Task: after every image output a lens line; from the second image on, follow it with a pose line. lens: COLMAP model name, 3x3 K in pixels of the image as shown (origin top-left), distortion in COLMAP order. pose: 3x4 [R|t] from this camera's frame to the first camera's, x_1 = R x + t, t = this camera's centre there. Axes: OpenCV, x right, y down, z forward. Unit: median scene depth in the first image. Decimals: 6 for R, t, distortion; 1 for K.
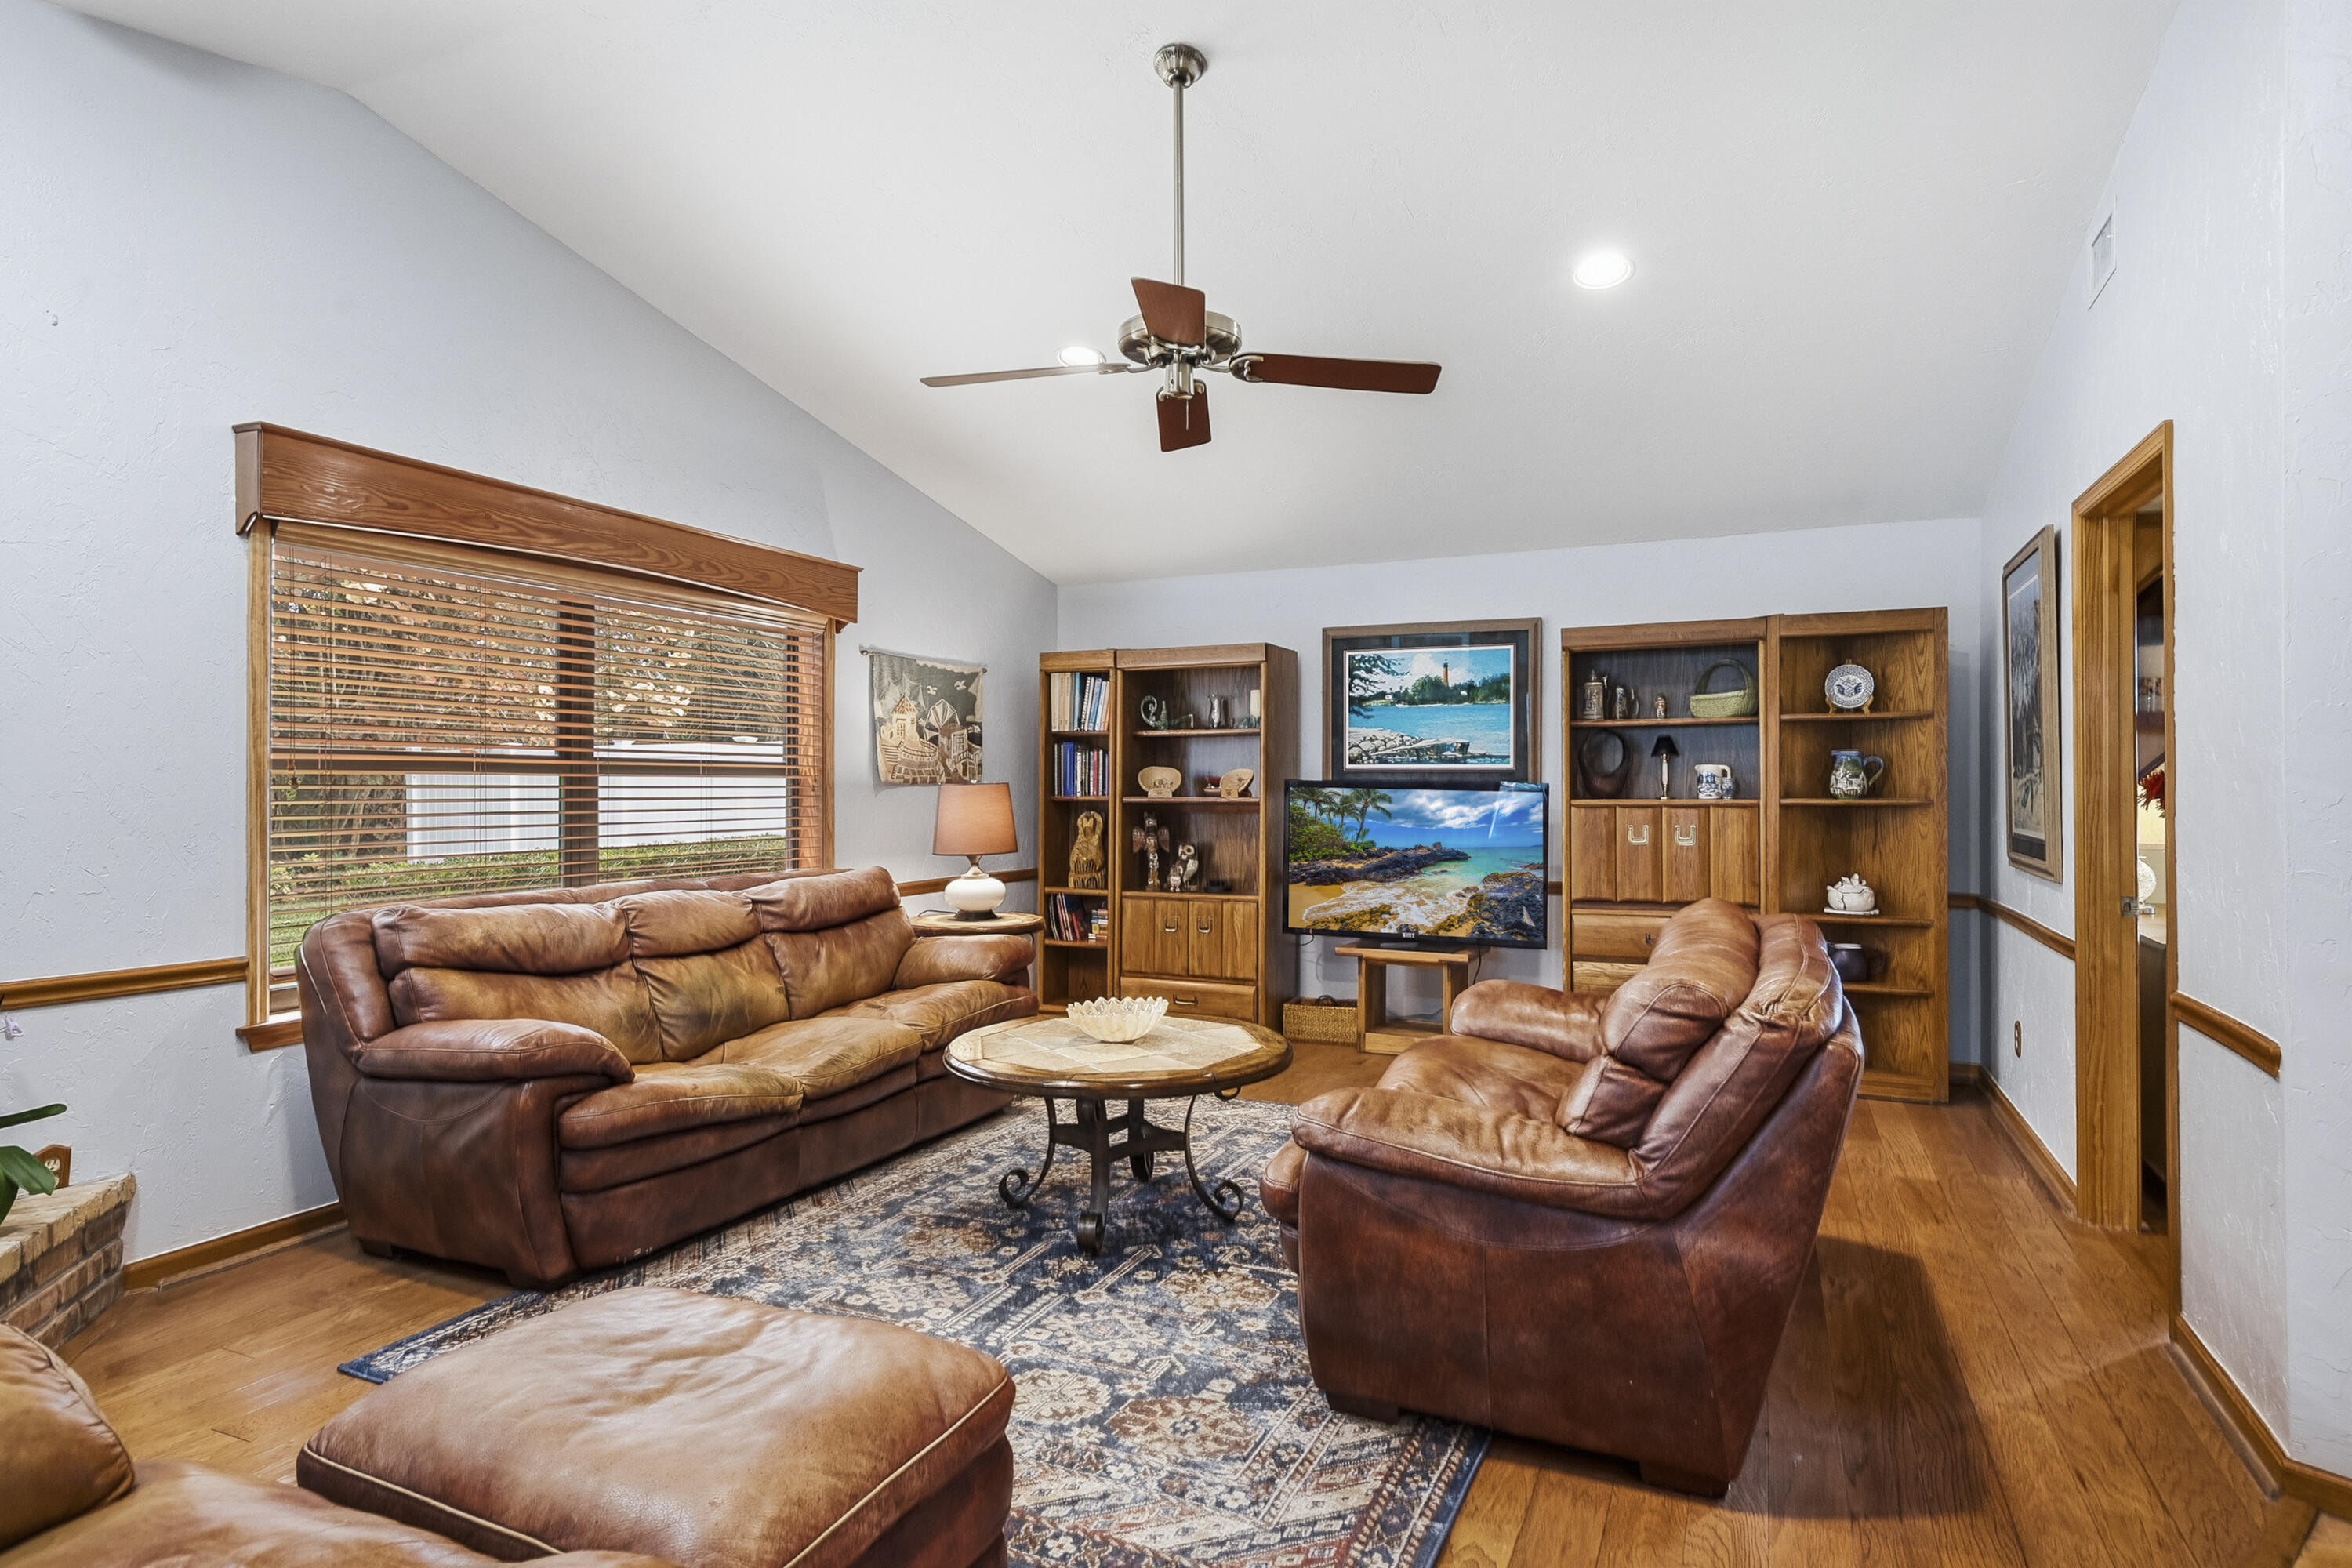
lens RADIAL K [[1276.9, 0, 1168.1], [0, 1276.9, 777.3], [0, 0, 1]] dist [0.004393, 0.000073]
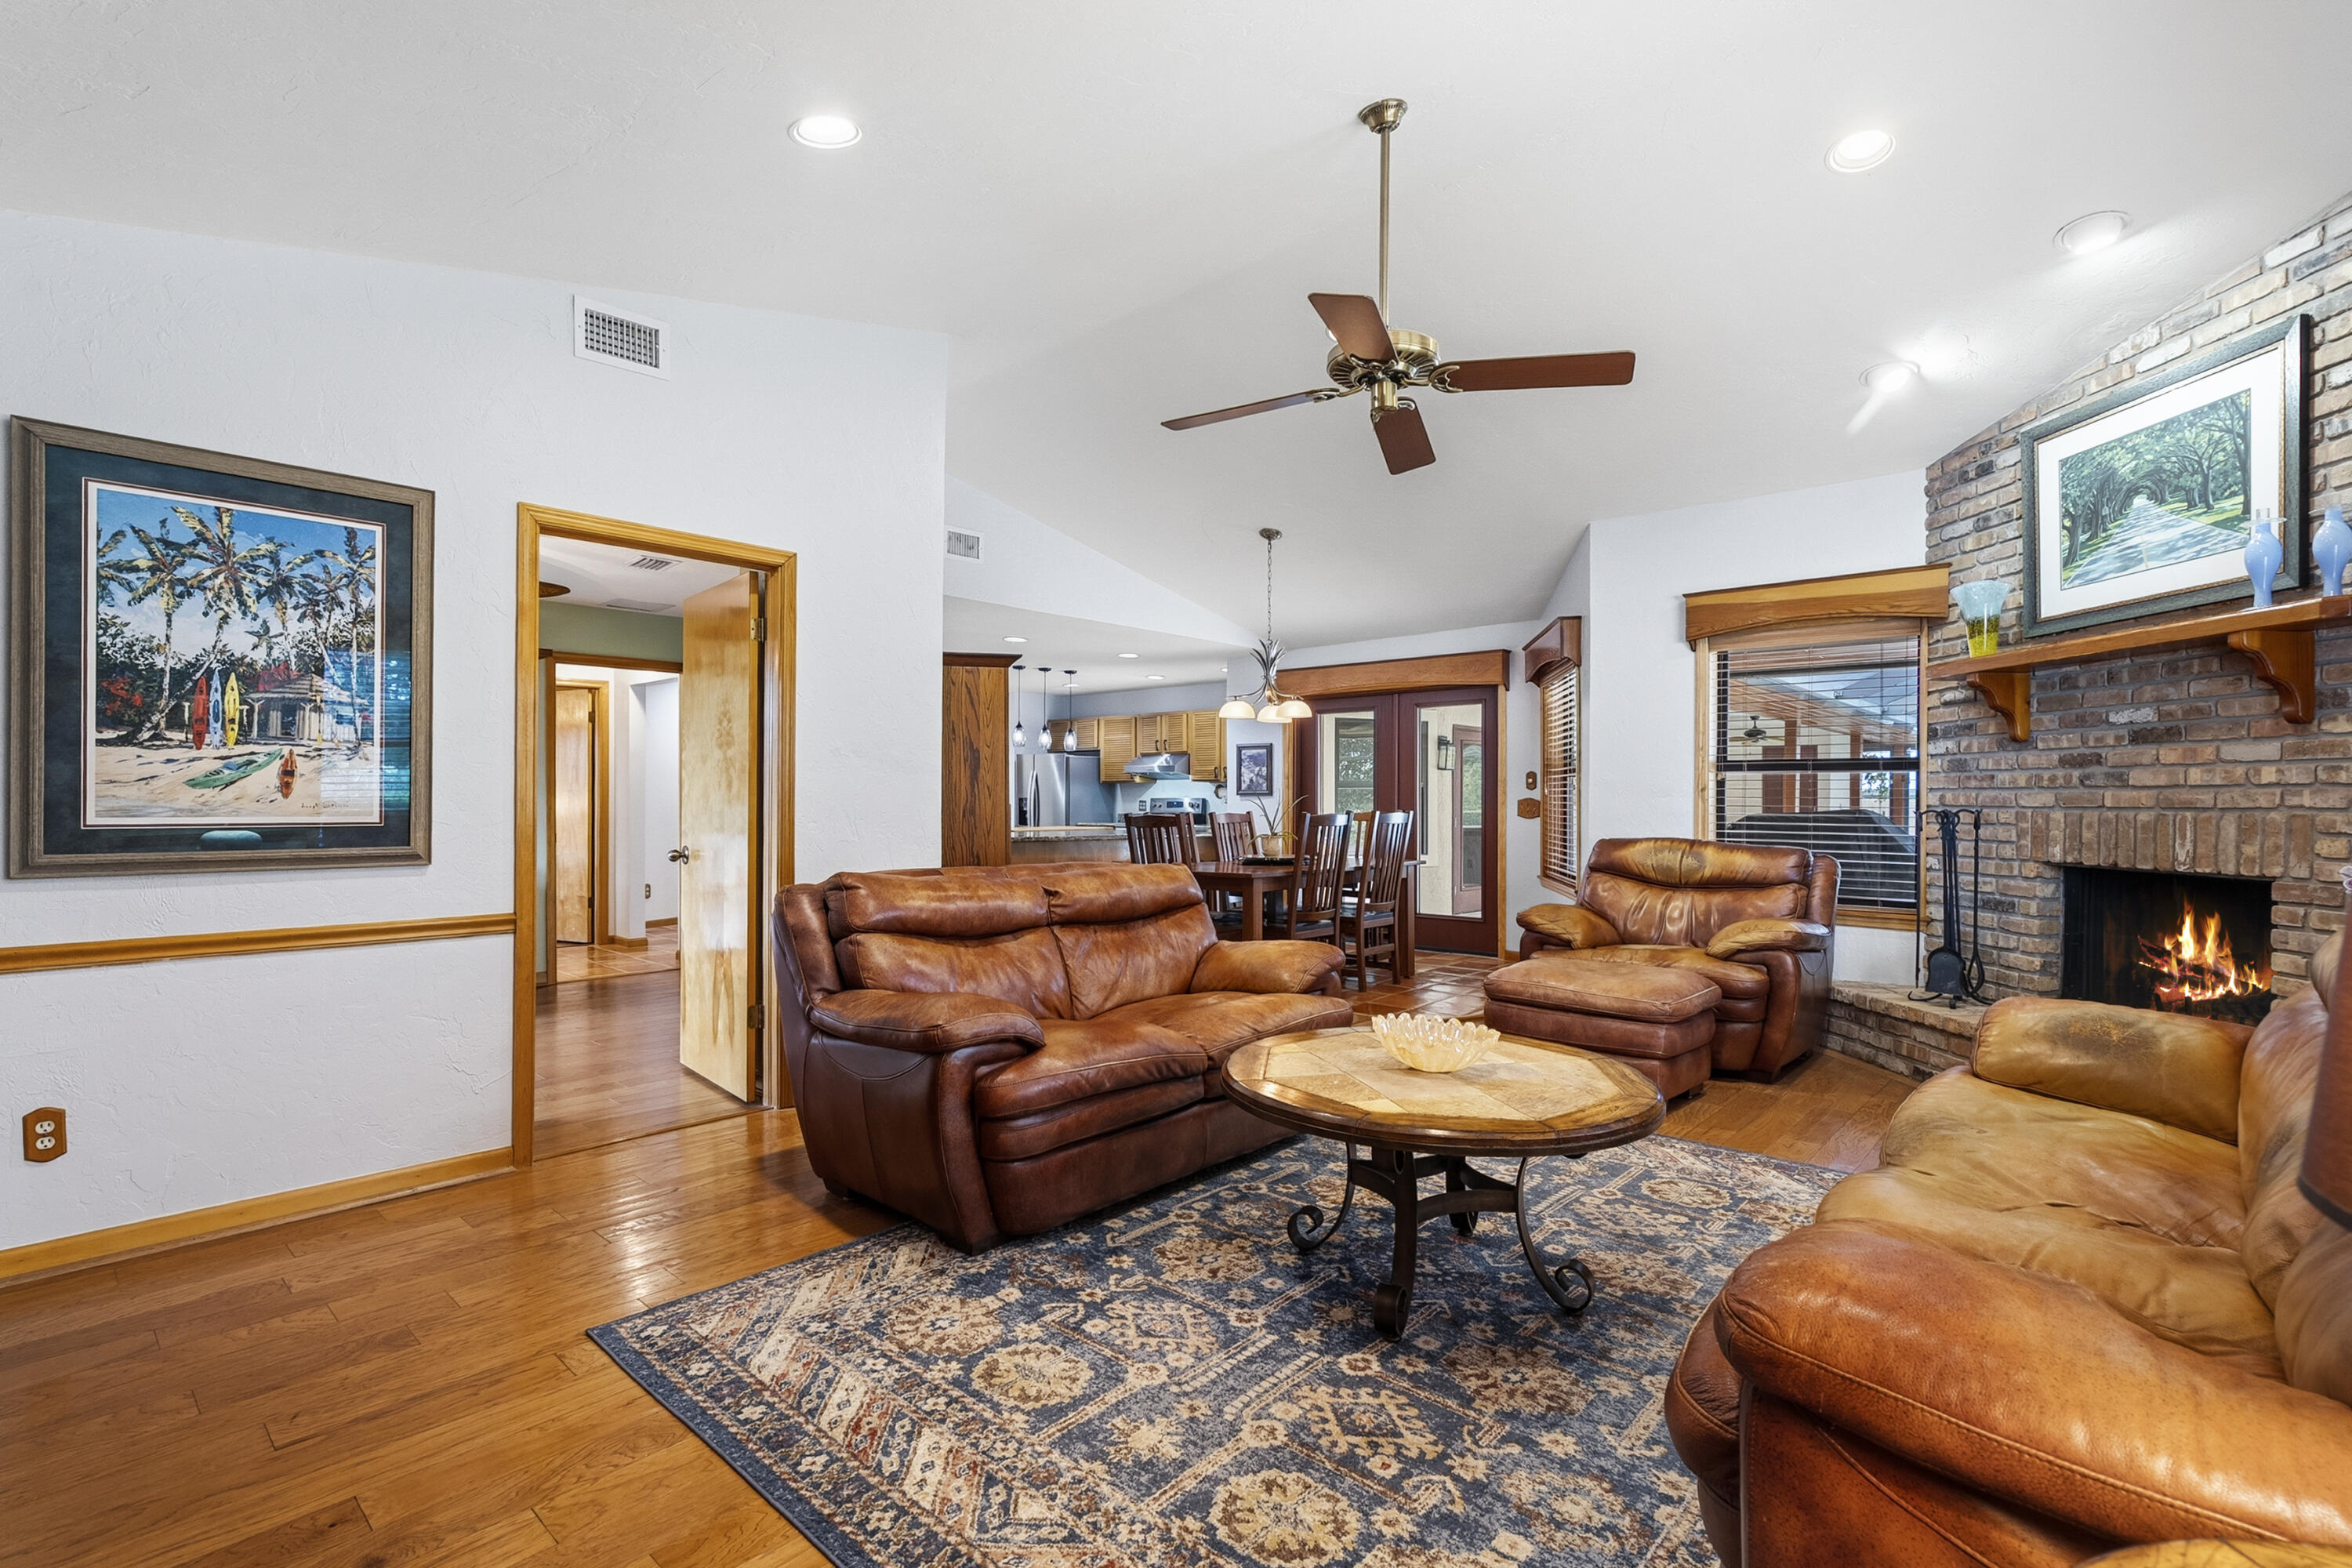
lens RADIAL K [[1078.1, 0, 1166.7], [0, 1078.1, 799.2], [0, 0, 1]] dist [-0.002963, 0.001053]
pose [[-0.952739, -0.000694, 0.303789, -0.090052], [-0.002660, 0.999978, -0.006057, 0.040176], [-0.303778, -0.006579, -0.952720, 1.799364]]
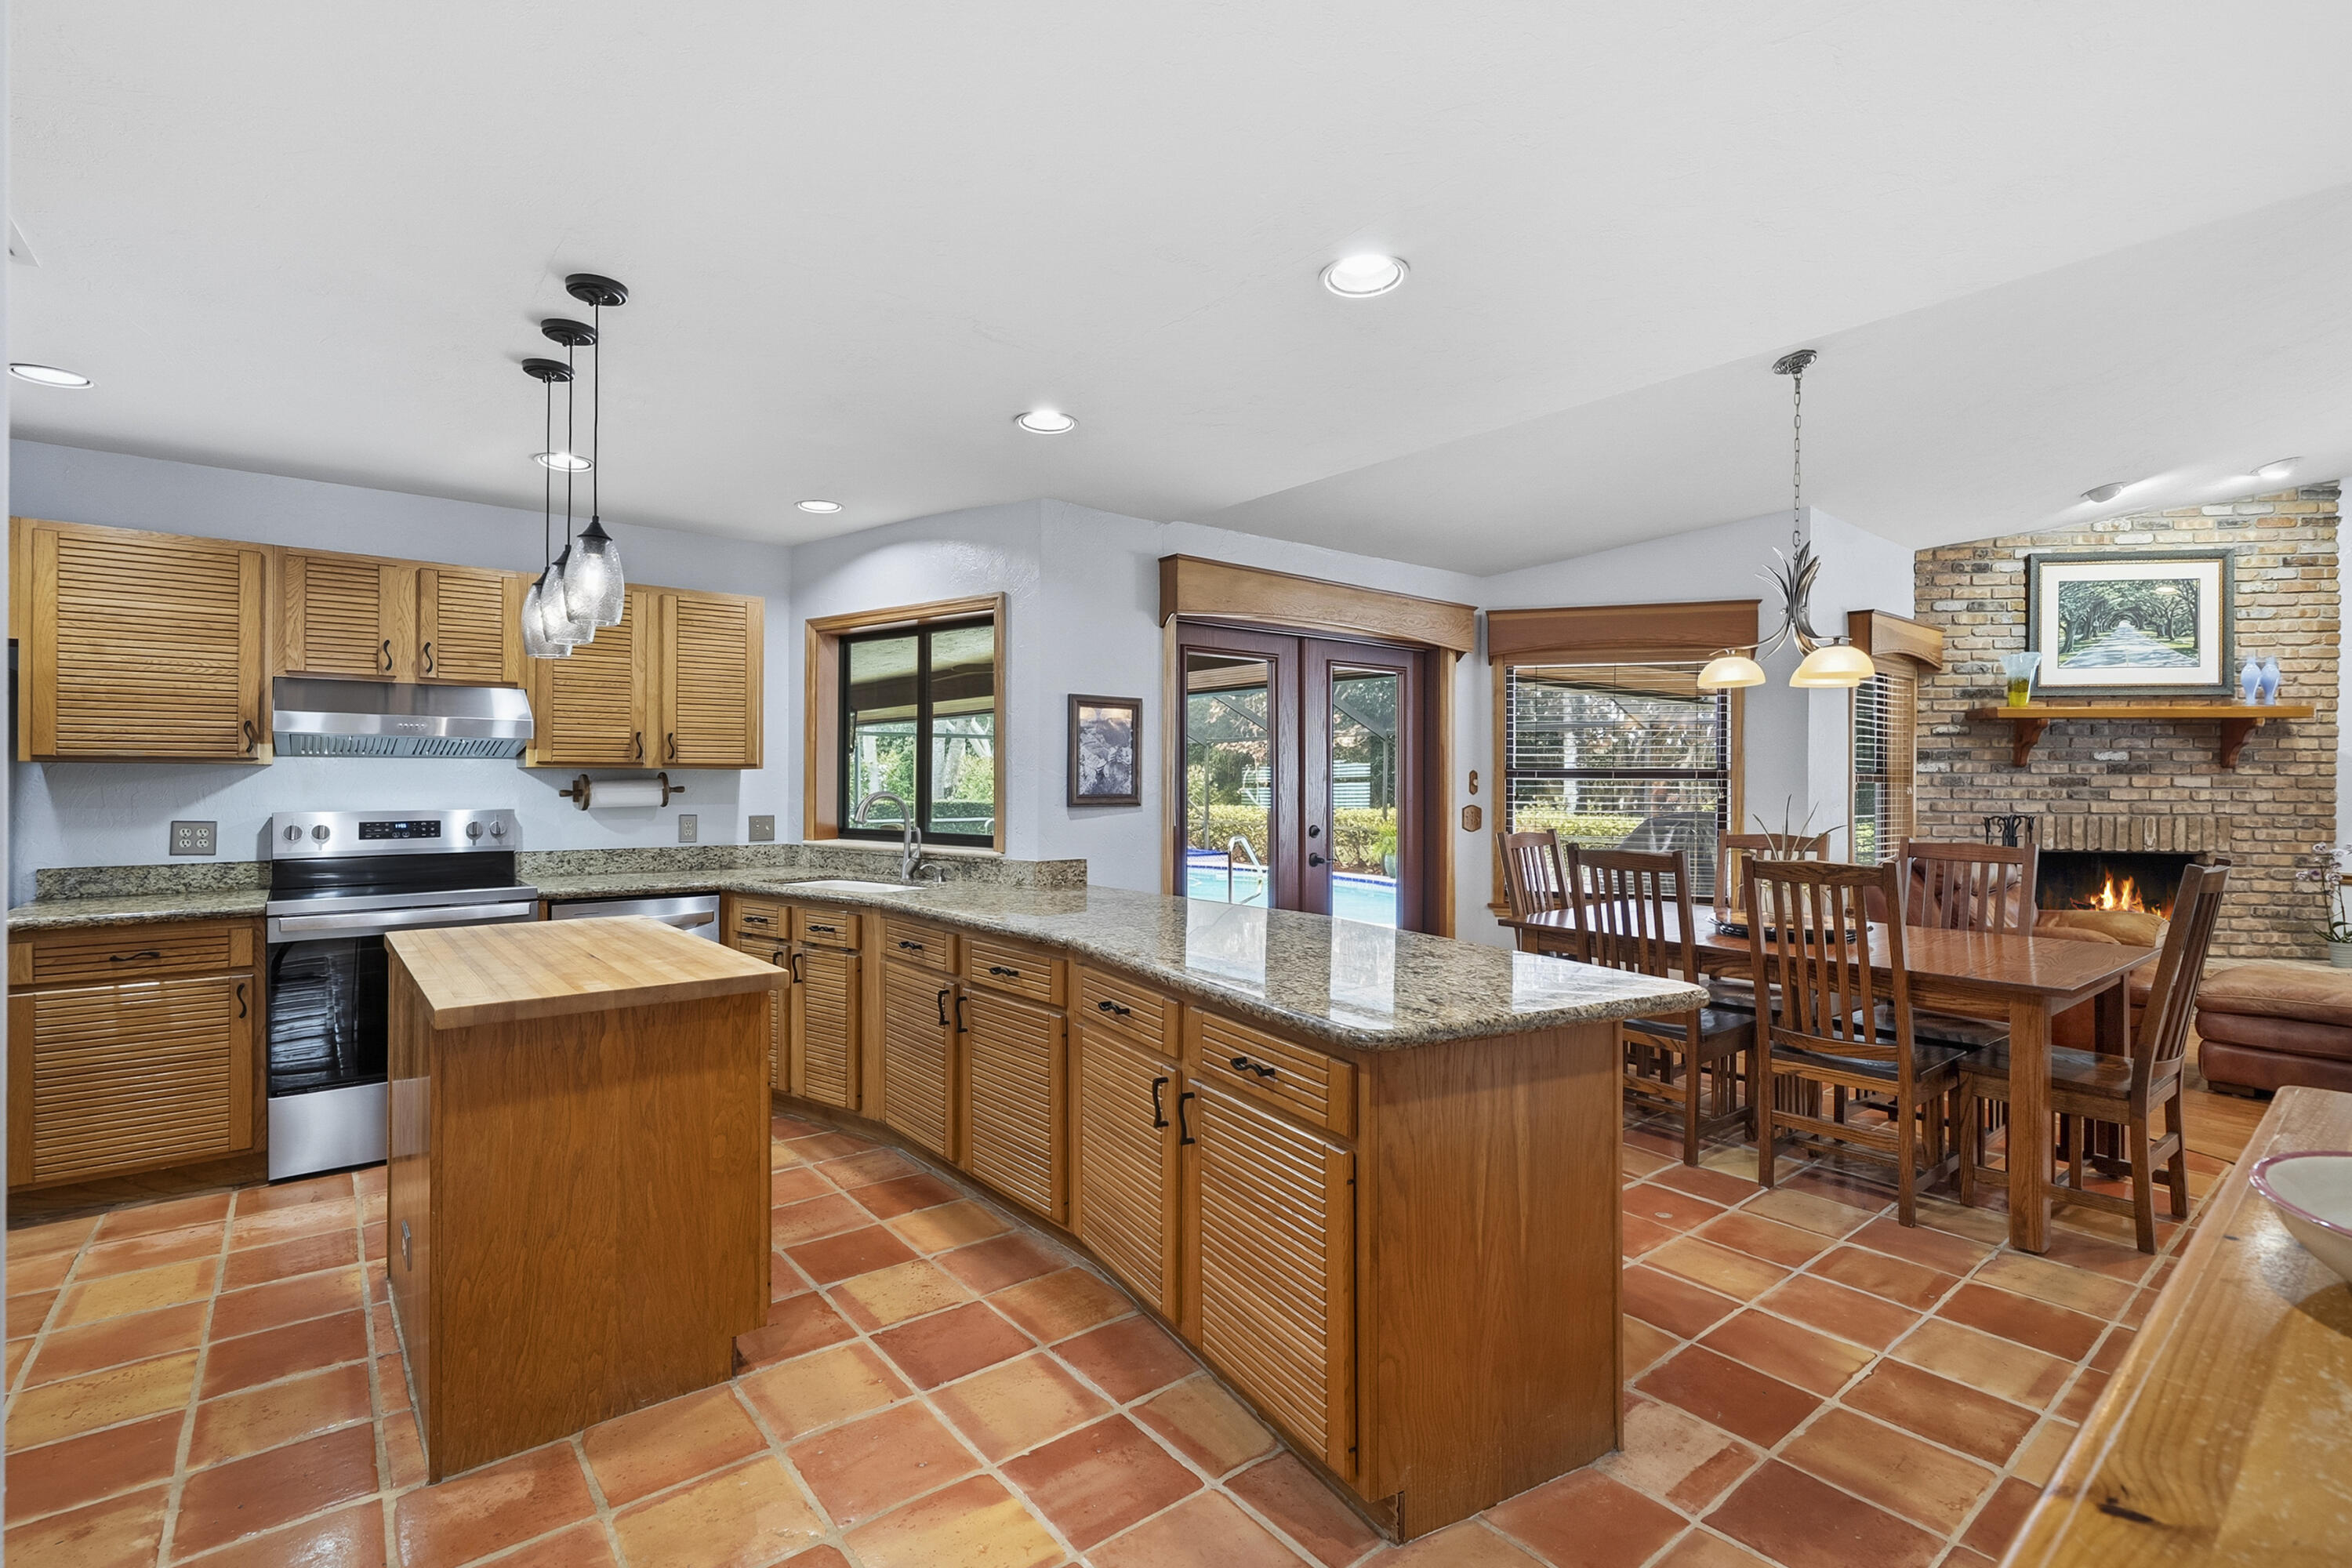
lens RADIAL K [[1078.1, 0, 1168.5], [0, 1078.1, 778.6], [0, 0, 1]] dist [-0.002963, 0.001053]
pose [[-0.444318, -0.000564, -0.895869, 1.577894], [0.000745, 0.999999, -0.000999, -0.016805], [0.895869, -0.001111, -0.444317, -0.155737]]
